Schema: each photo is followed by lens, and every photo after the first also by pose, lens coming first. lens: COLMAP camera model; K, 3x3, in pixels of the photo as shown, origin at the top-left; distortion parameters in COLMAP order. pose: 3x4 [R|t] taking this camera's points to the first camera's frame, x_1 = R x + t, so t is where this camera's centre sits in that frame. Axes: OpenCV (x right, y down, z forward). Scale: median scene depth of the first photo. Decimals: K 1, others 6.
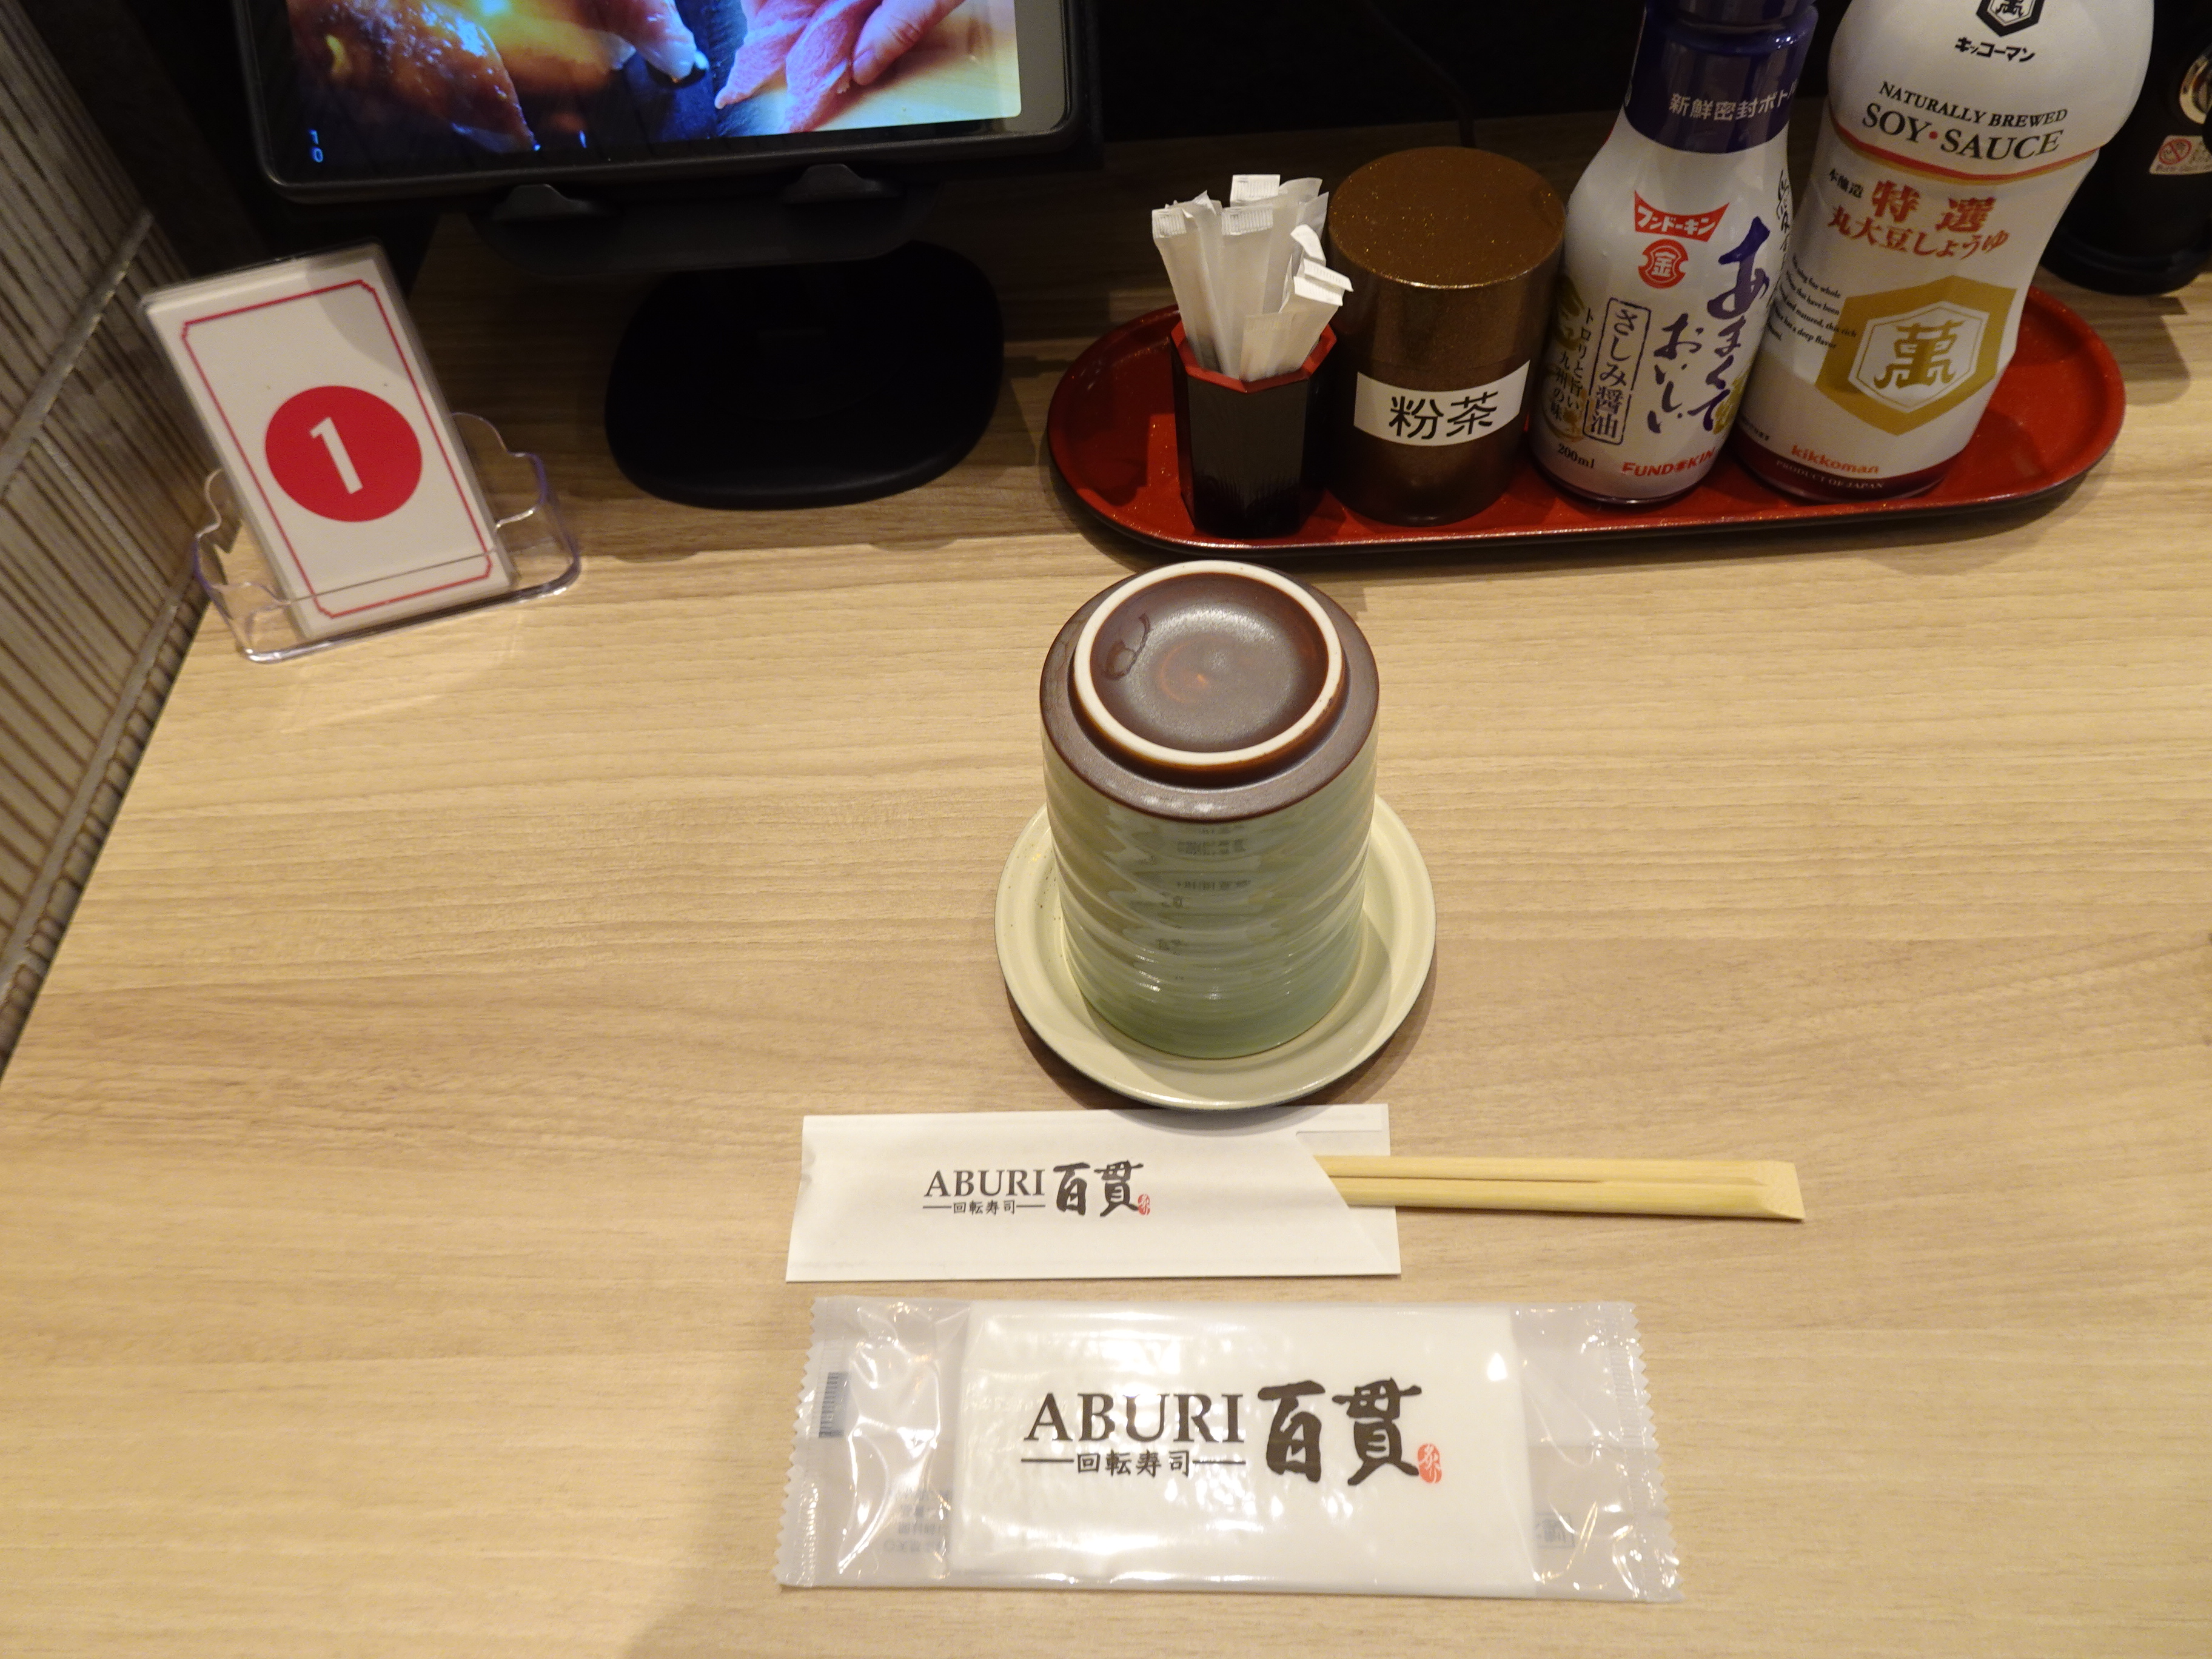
lens RADIAL K [[1599.2, 0, 1106.0], [0, 1599.2, 829.5], [0, 0, 1]] dist [0.007629, -0.000402]
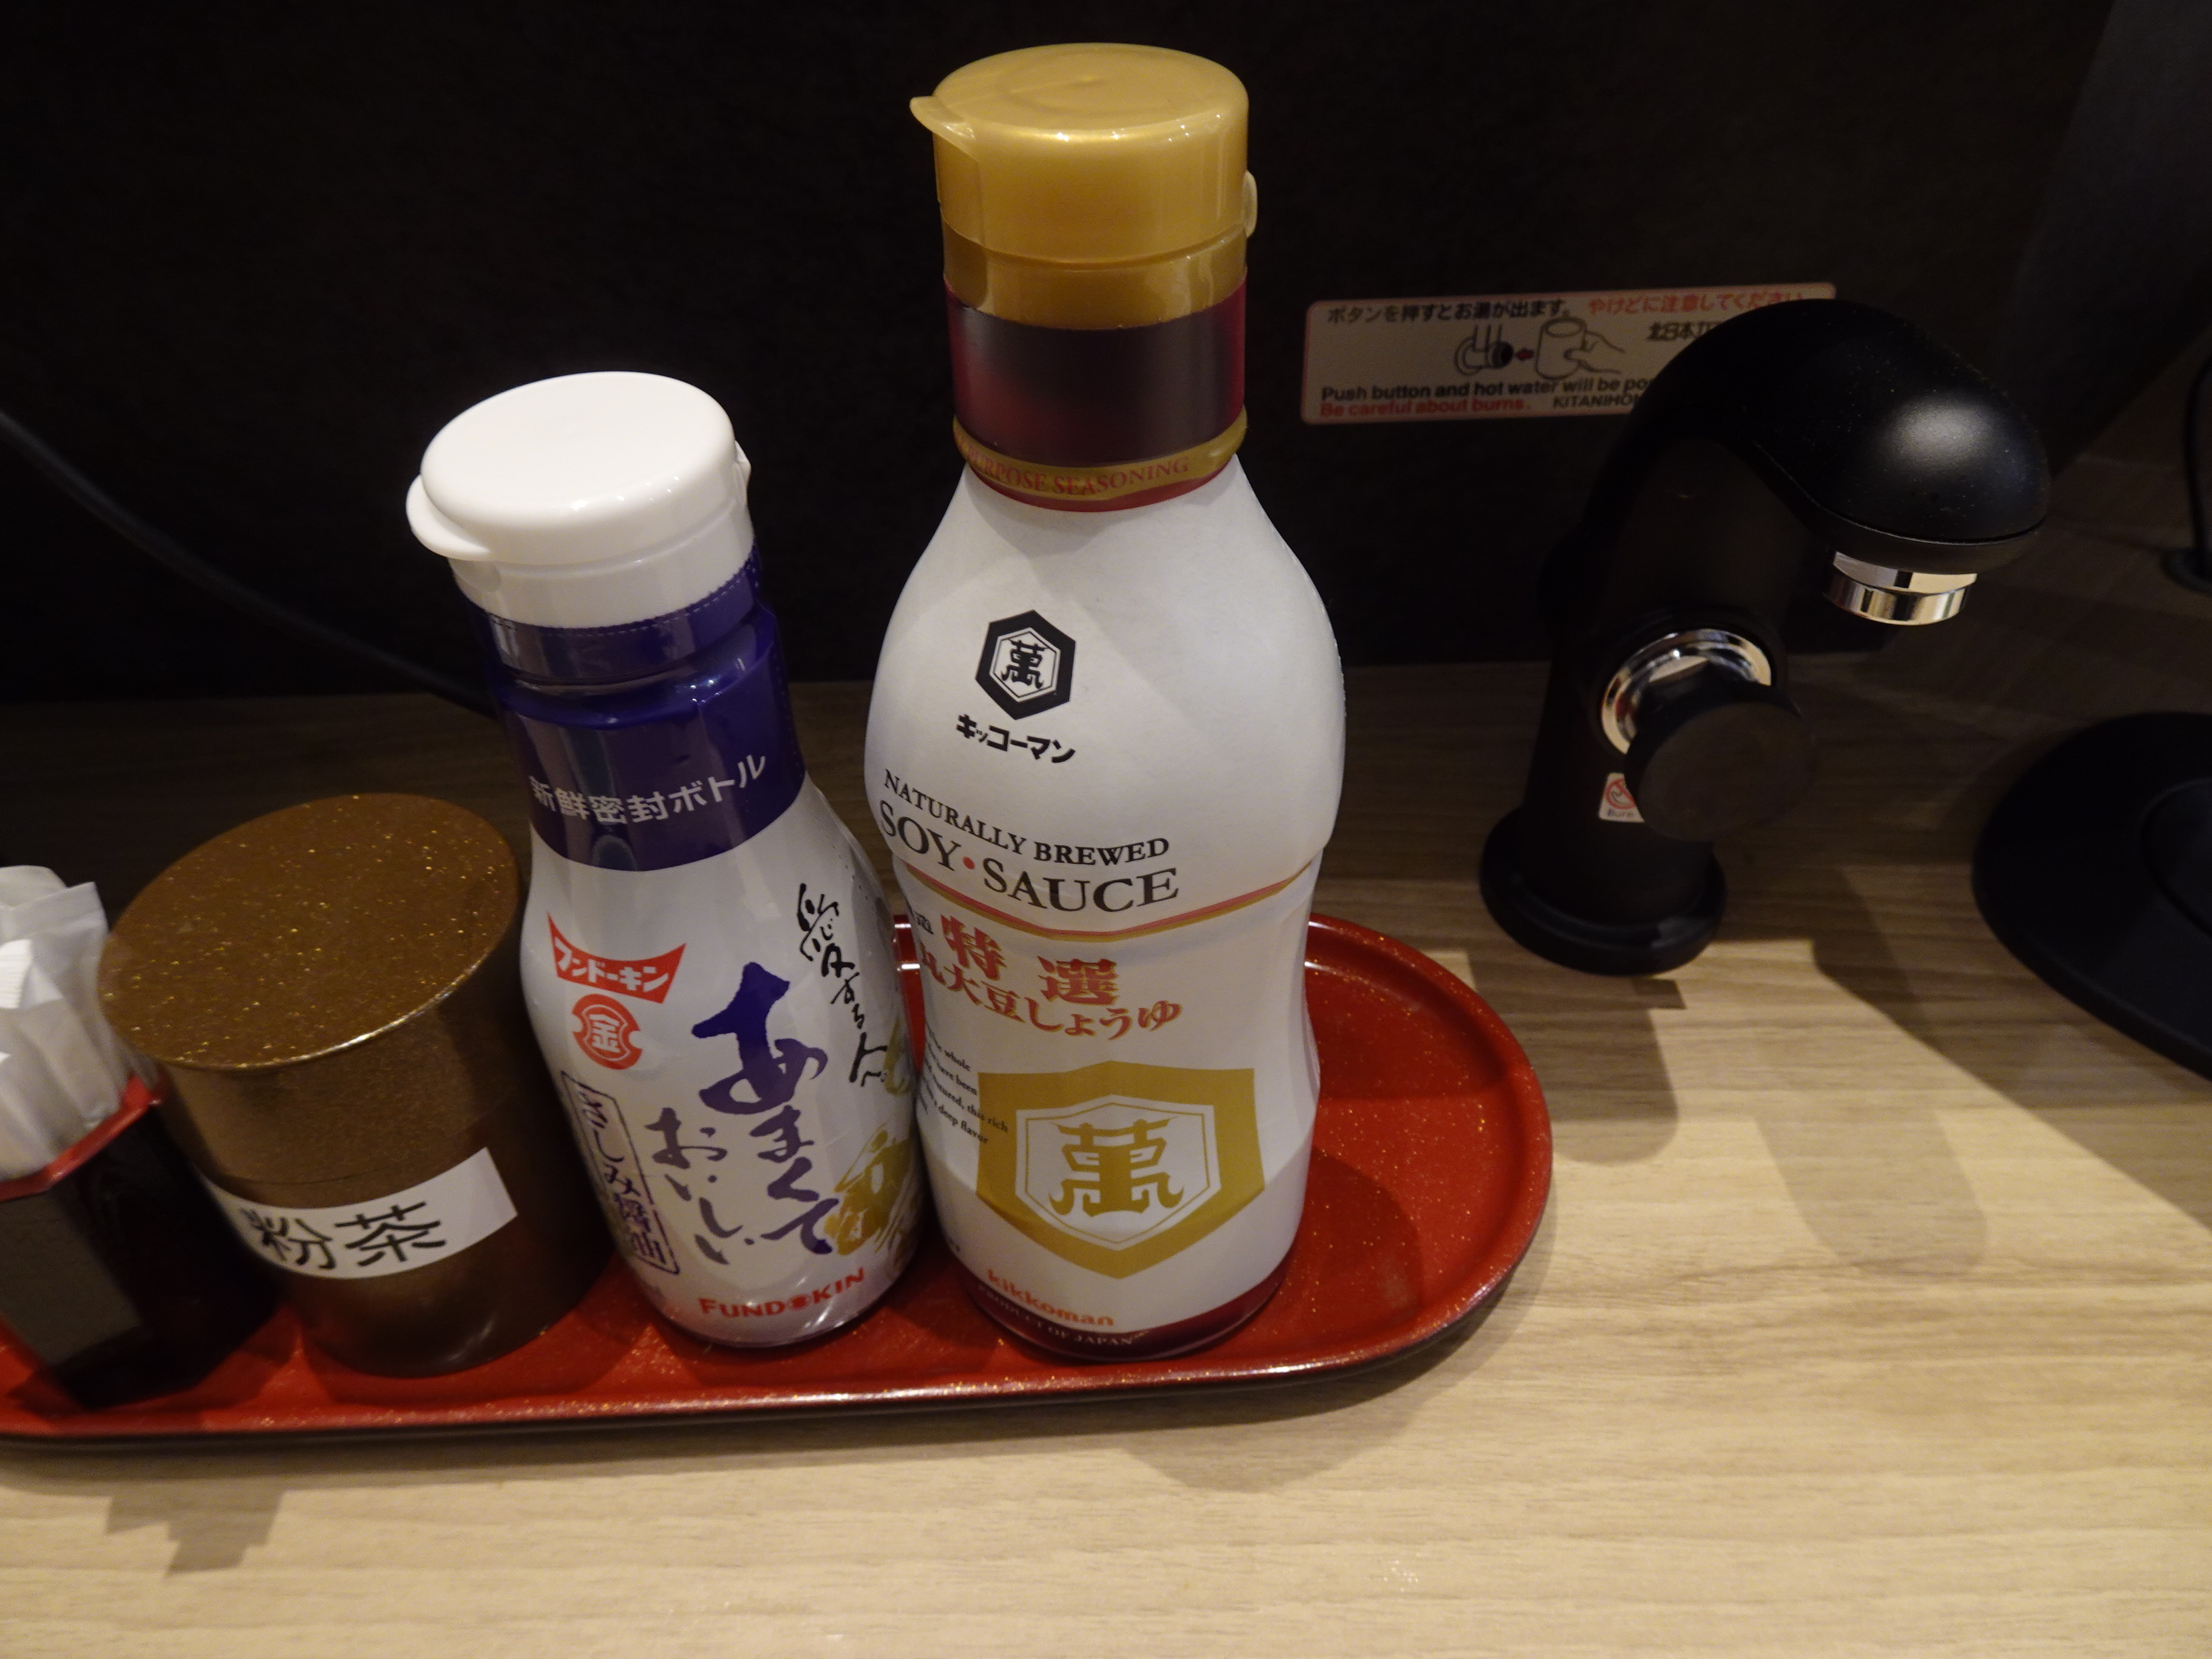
lens RADIAL K [[1599.2, 0, 1106.0], [0, 1599.2, 829.5], [0, 0, 1]] dist [0.007629, -0.000402]
pose [[0.998467, 0.023987, 0.049873, 0.463295], [-0.010745, 0.968058, -0.250497, -0.262986], [-0.054288, 0.249578, 0.966832, 0.390764]]
